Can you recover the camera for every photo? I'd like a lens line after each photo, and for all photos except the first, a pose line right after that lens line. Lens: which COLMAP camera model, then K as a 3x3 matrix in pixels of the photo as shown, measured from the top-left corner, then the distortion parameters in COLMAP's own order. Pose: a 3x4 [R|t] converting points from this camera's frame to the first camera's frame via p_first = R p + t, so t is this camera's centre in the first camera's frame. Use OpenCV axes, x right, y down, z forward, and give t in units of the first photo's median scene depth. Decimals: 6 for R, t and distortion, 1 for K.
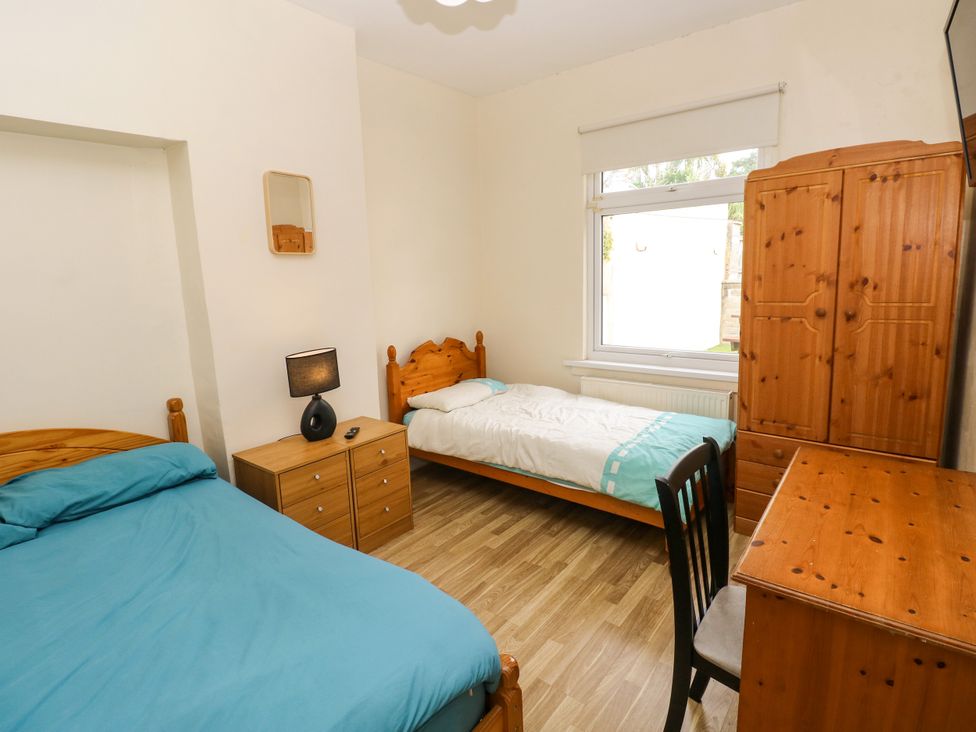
lens RADIAL K [[508.6, 0, 489.8], [0, 508.6, 366.7], [0, 0, 1]] dist [-0.003924, -0.010377]
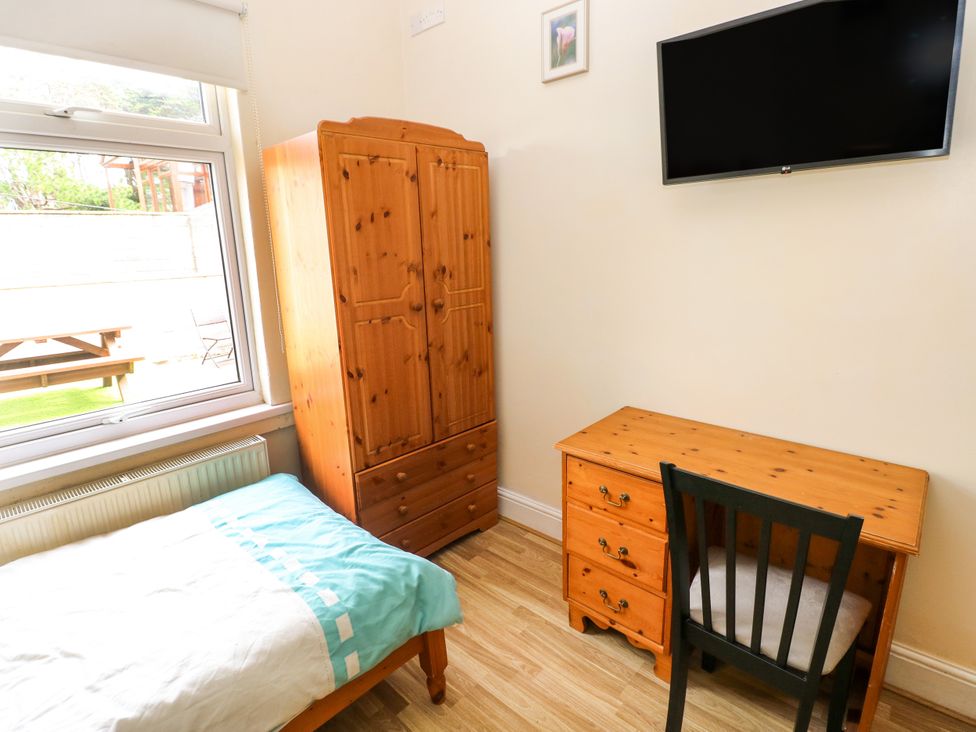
lens RADIAL K [[508.6, 0, 488.6], [0, 508.6, 358.0], [0, 0, 1]] dist [-0.003924, -0.010377]
pose [[0.067834, -0.188695, 0.979690, -0.227889], [0.208725, 0.962907, 0.171010, -0.144716], [-0.975619, 0.192885, 0.104703, 0.789841]]
